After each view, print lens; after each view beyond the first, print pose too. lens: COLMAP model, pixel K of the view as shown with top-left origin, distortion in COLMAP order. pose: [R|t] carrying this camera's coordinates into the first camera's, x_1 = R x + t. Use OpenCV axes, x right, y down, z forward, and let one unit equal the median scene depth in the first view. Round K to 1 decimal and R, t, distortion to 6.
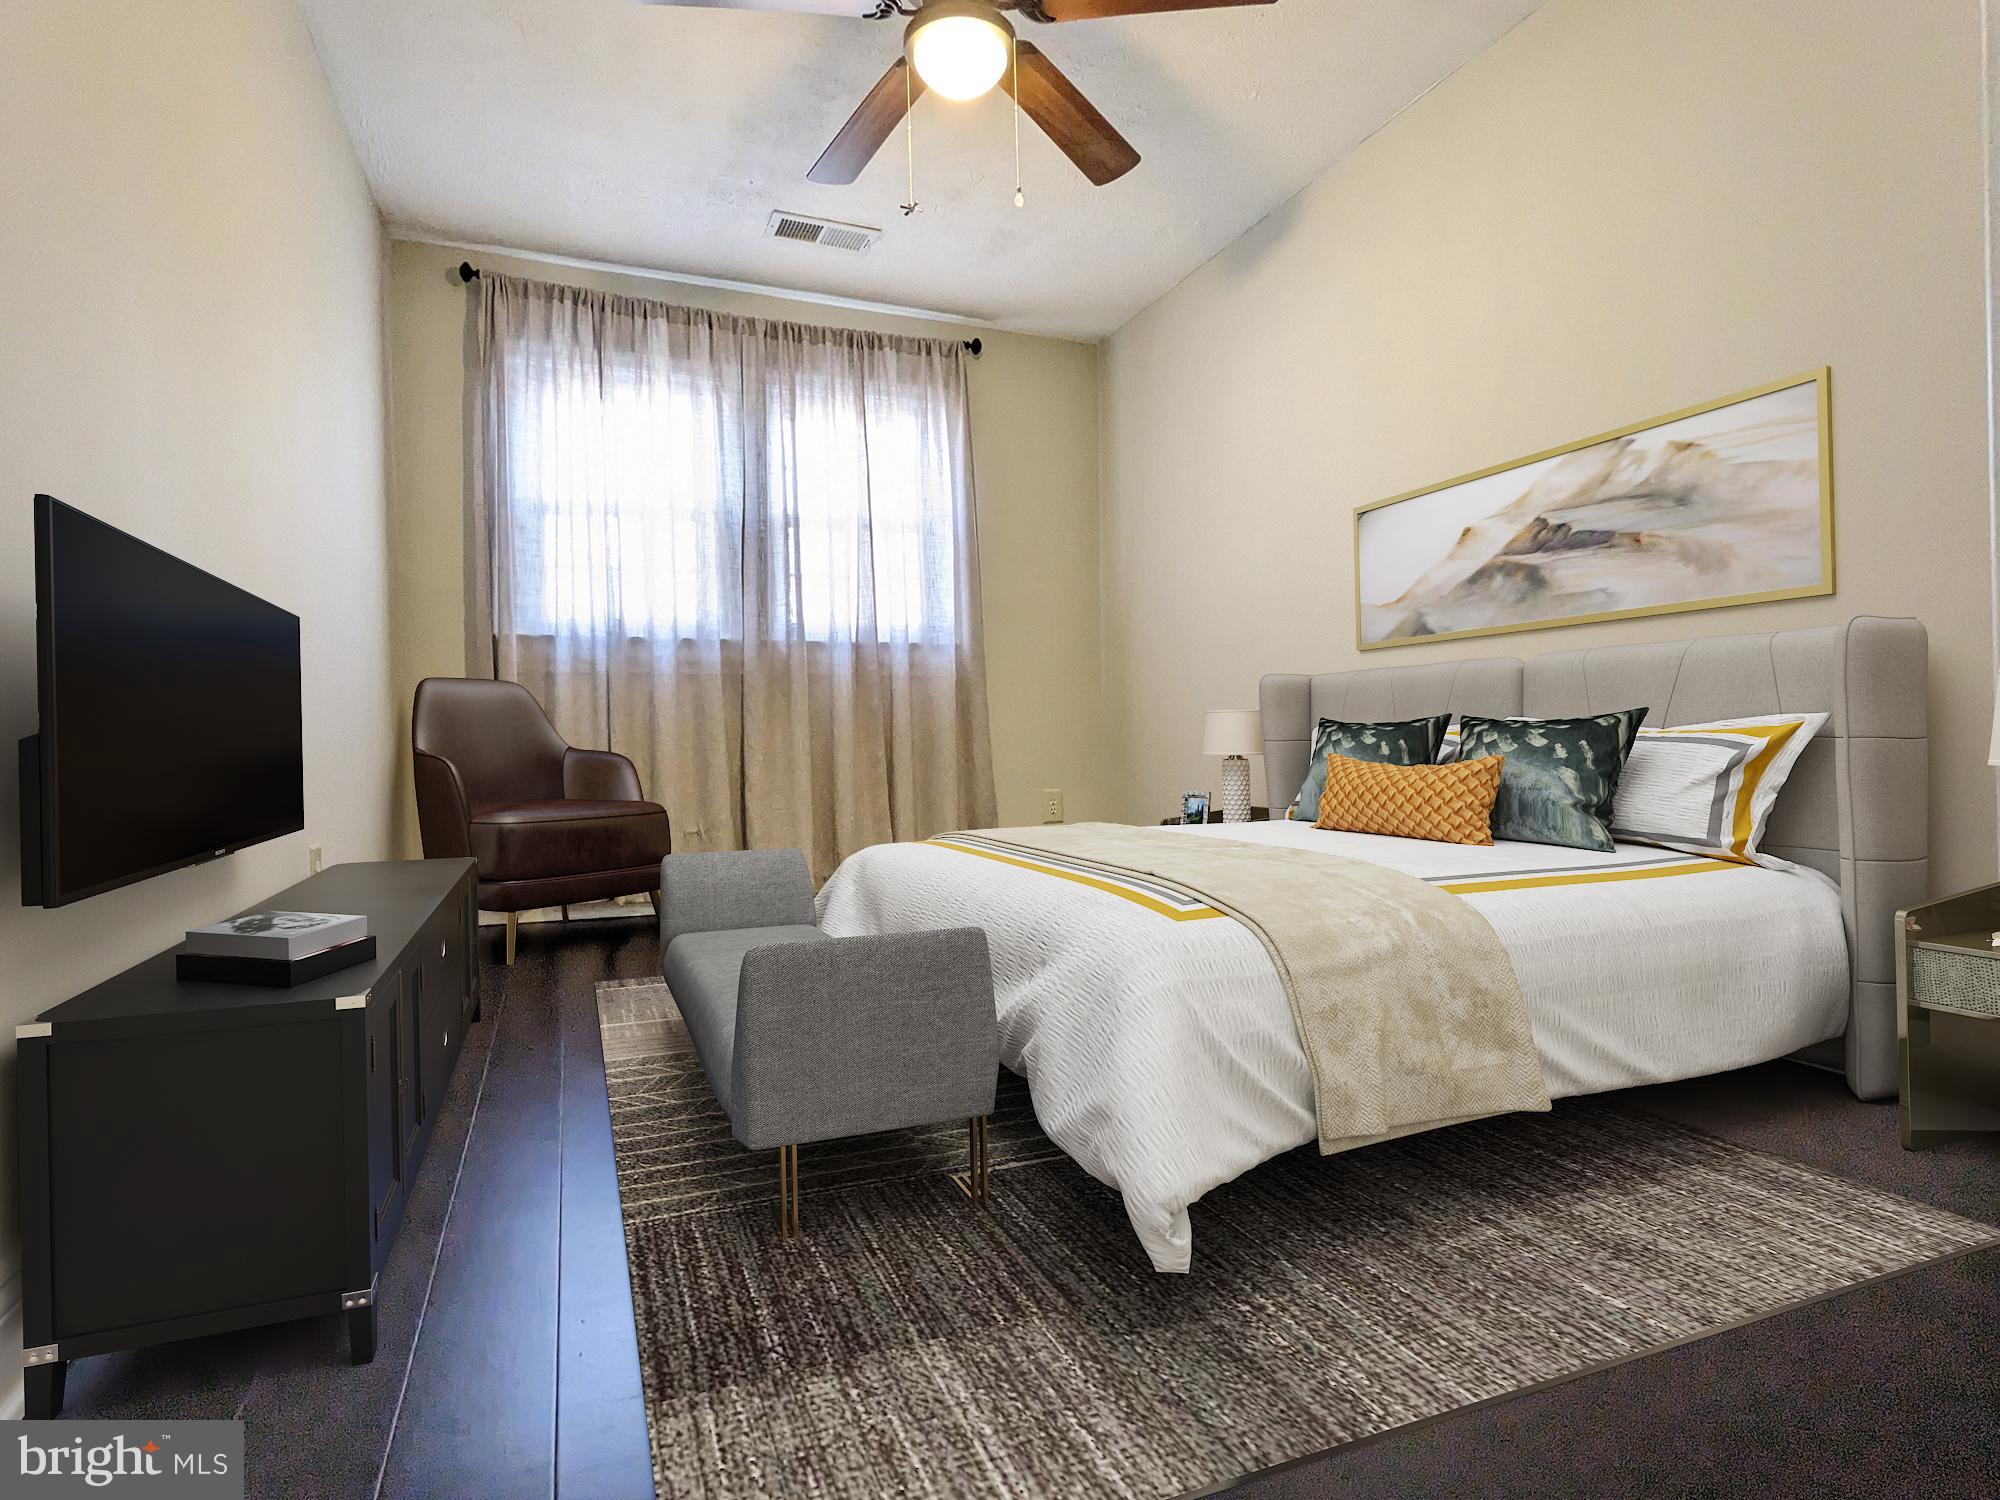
lens RADIAL K [[1085.2, 0, 1000.0], [0, 1085.2, 750.0], [0, 0, 1]] dist [0.002115, 0.000692]
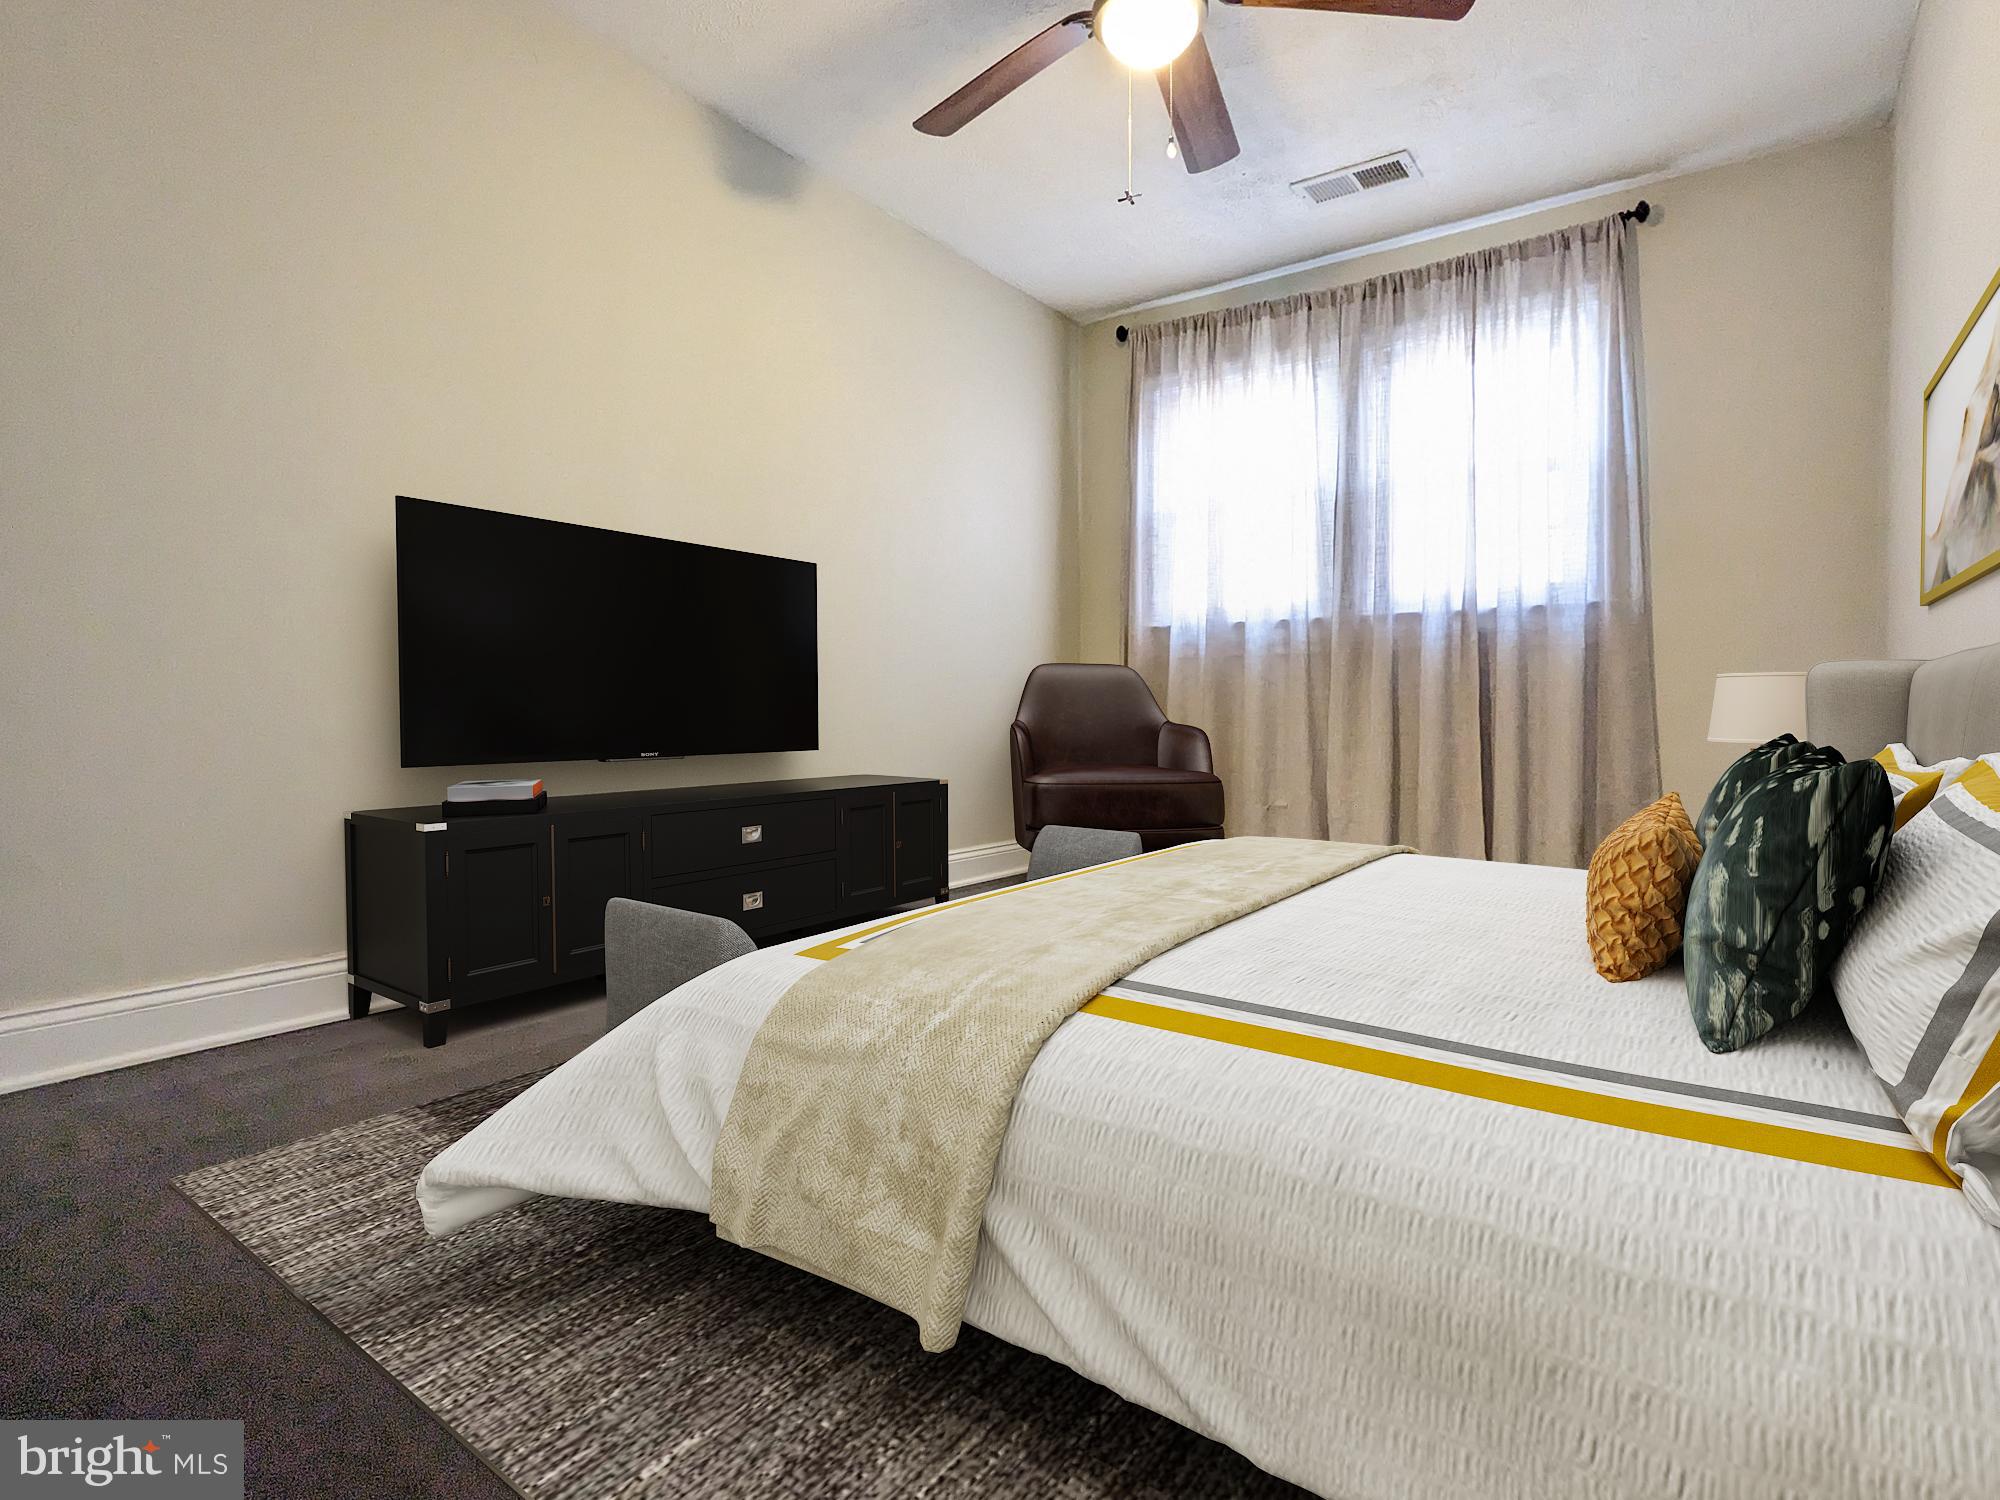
lens RADIAL K [[1004.9, 0, 1000.0], [0, 1004.9, 750.0], [0, 0, 1]] dist [0.002224, 0.001131]
pose [[0.534494, 0.042667, -0.844095, 0.389095], [-0.028918, 0.999063, 0.032189, -0.001111], [0.844678, 0.007204, 0.535227, 0.260081]]
